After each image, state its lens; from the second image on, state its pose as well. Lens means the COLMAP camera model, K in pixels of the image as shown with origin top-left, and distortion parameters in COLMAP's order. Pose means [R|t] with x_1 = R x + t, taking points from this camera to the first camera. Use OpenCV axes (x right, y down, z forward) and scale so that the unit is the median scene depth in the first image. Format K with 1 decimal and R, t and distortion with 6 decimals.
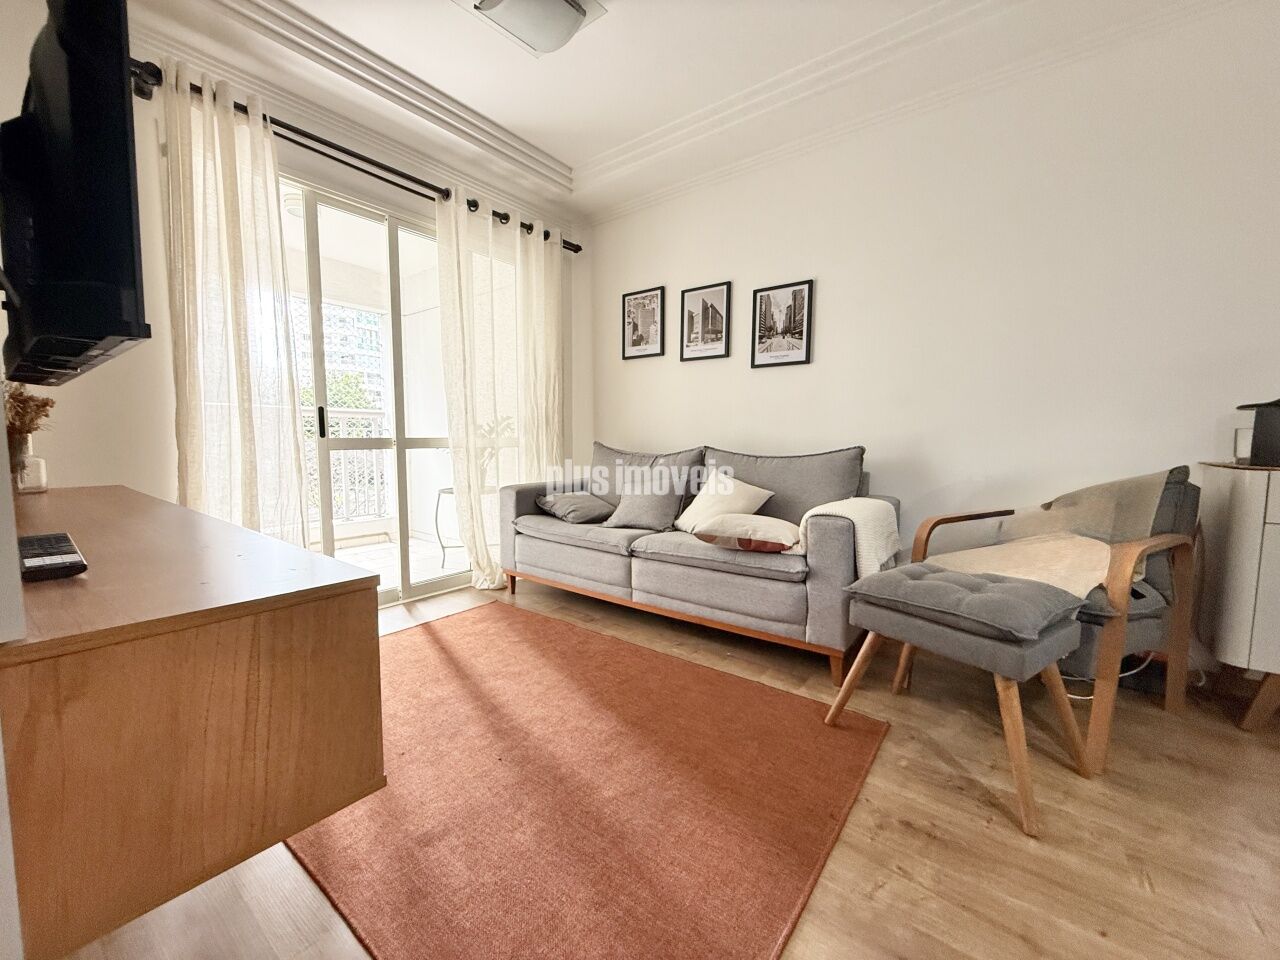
lens RADIAL K [[516.1, 0, 638.1], [0, 516.1, 486.7], [0, 0, 1]] dist [-0.001486, 0.000065]
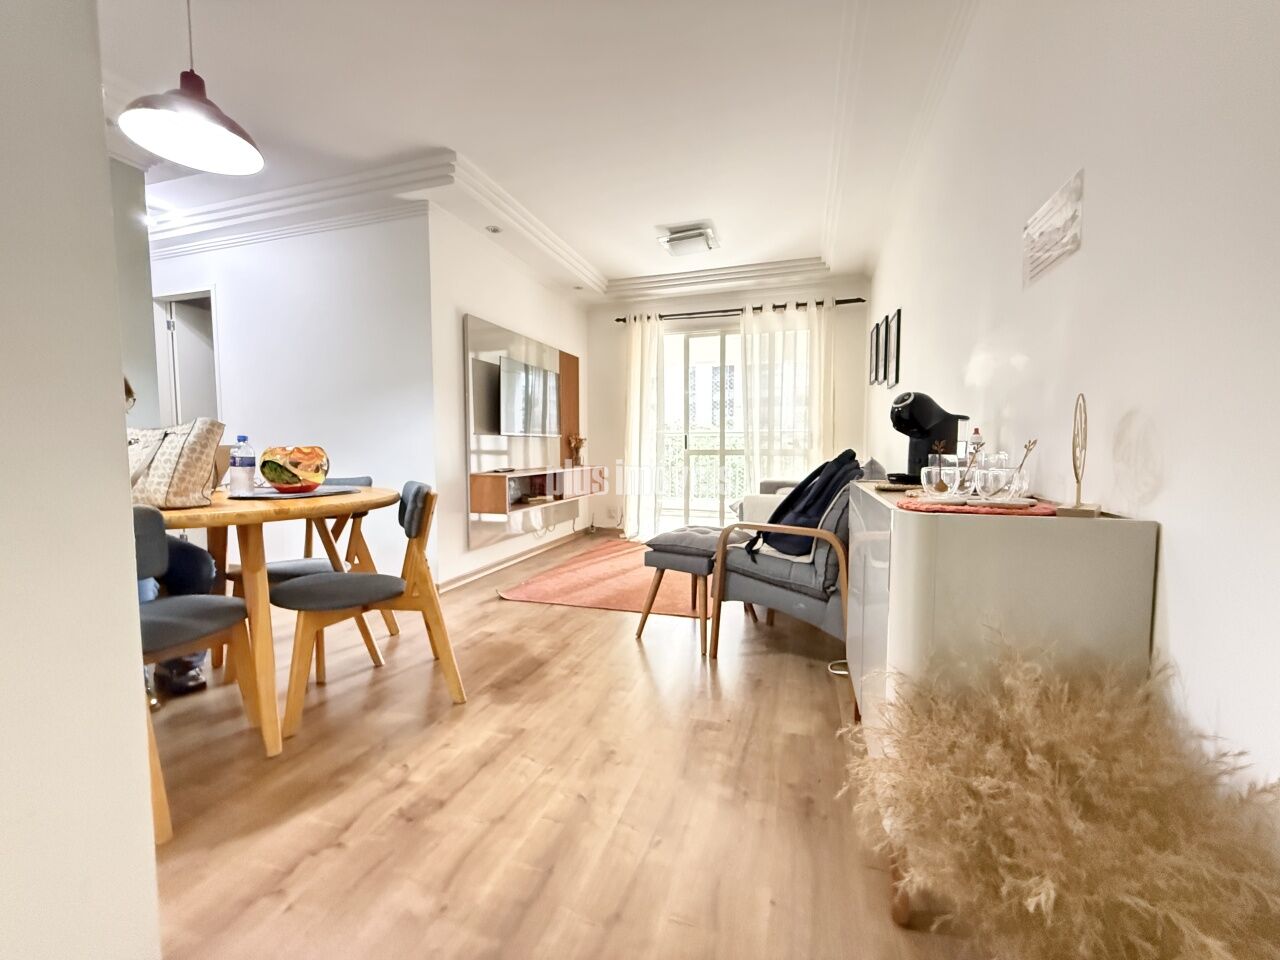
lens RADIAL K [[516.1, 0, 639.7], [0, 516.1, 480.6], [0, 0, 1]] dist [-0.001486, 0.000065]
pose [[0.356136, 0.042583, -0.933463, 1.144559], [-0.079897, 0.996691, 0.014985, 0.010751], [0.931012, 0.069244, 0.358360, 0.088151]]
